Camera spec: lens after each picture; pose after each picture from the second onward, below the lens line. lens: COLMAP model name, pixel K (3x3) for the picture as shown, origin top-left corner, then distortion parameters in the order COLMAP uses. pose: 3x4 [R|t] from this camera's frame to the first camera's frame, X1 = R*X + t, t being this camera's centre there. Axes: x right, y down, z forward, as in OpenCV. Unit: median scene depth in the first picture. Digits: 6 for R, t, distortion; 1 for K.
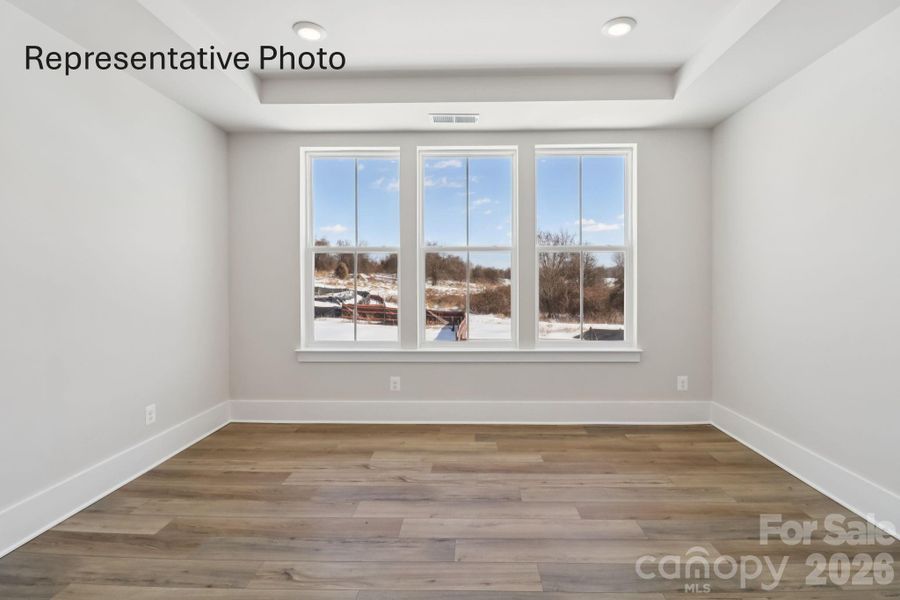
lens RADIAL K [[420.8, 0, 458.4], [0, 420.8, 286.2], [0, 0, 1]] dist [-0.006735, -0.005732]
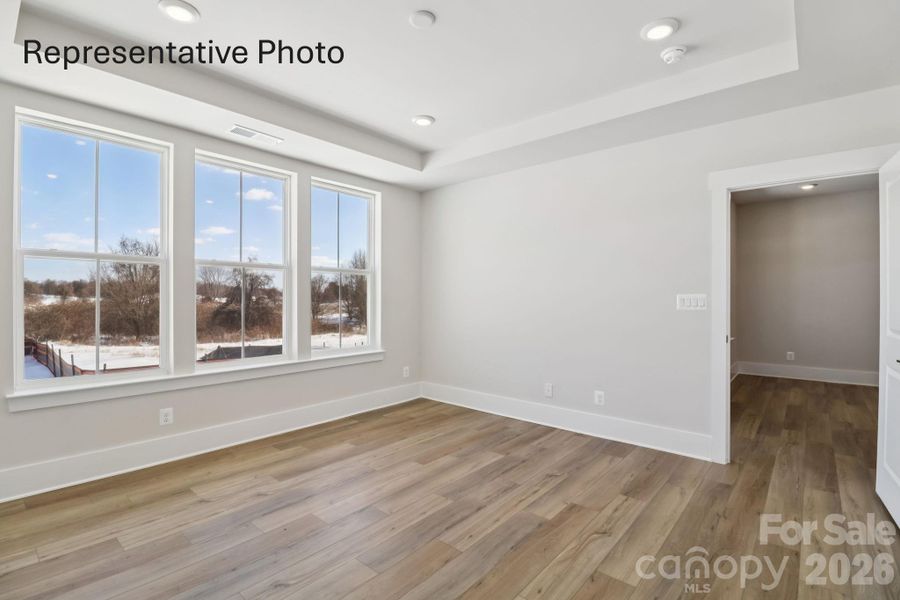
lens RADIAL K [[420.8, 0, 439.1], [0, 420.8, 297.3], [0, 0, 1]] dist [-0.006735, -0.005732]
pose [[0.646660, 0.005162, 0.762761, -0.453564], [0.005805, 0.999915, -0.011688, 0.002769], [-0.762757, 0.011986, 0.646575, 0.020008]]
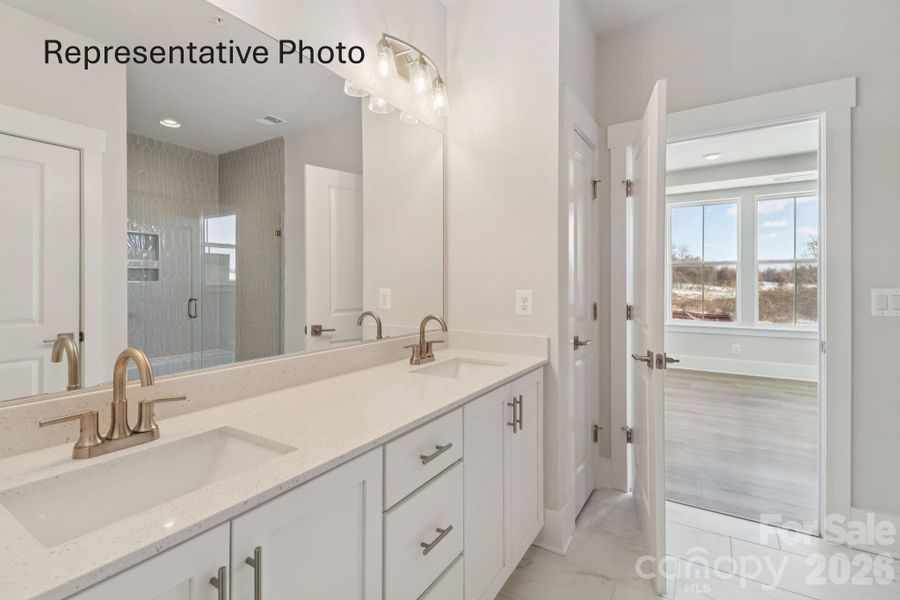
lens RADIAL K [[420.8, 0, 447.7], [0, 420.8, 283.9], [0, 0, 1]] dist [-0.006735, -0.005732]
pose [[0.857647, 0.002836, -0.514231, -0.277544], [-0.008961, 0.999915, -0.009432, 0.015057], [0.514161, 0.012698, 0.857600, -0.900190]]
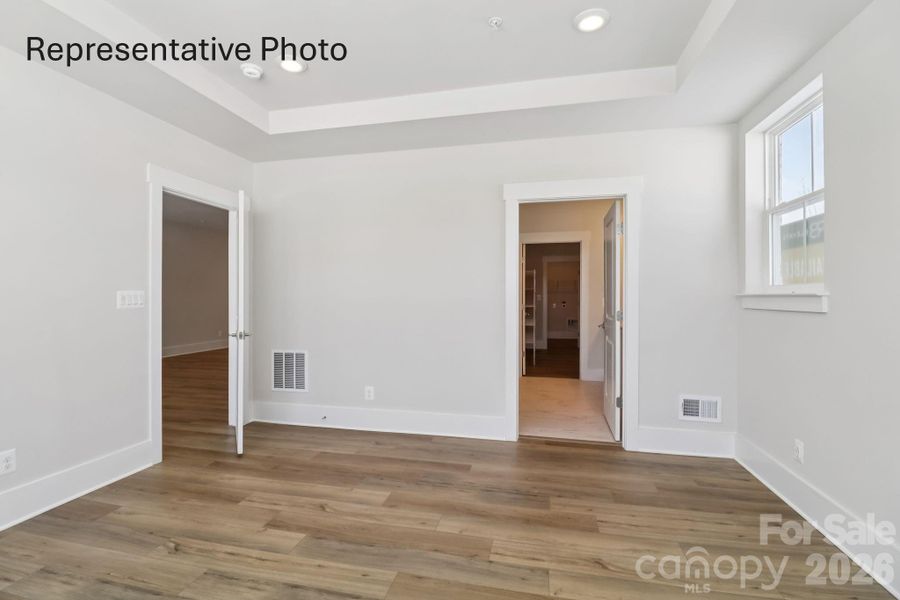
lens RADIAL K [[420.8, 0, 446.3], [0, 420.8, 295.4], [0, 0, 1]] dist [-0.006735, -0.005732]
pose [[-0.977853, 0.002225, 0.209282, -0.173392], [0.006419, 0.999792, 0.019364, -0.014268], [-0.209196, 0.020279, -0.977664, 0.844439]]
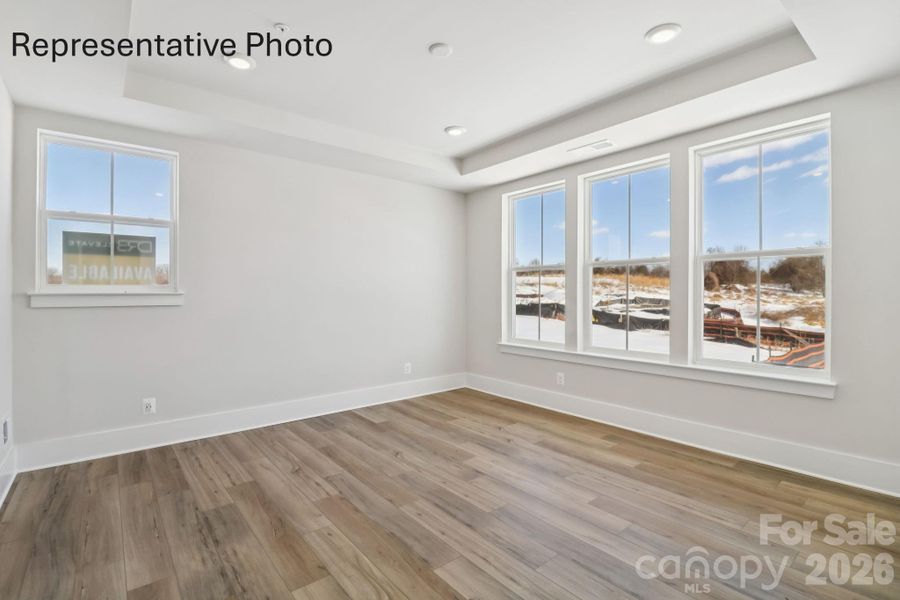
lens RADIAL K [[420.8, 0, 453.7], [0, 420.8, 291.3], [0, 0, 1]] dist [-0.006735, -0.005732]
pose [[0.655421, -0.002807, -0.755258, 0.549444], [-0.009030, 0.999892, -0.011553, 0.001360], [0.755209, 0.014392, 0.655326, -0.010899]]
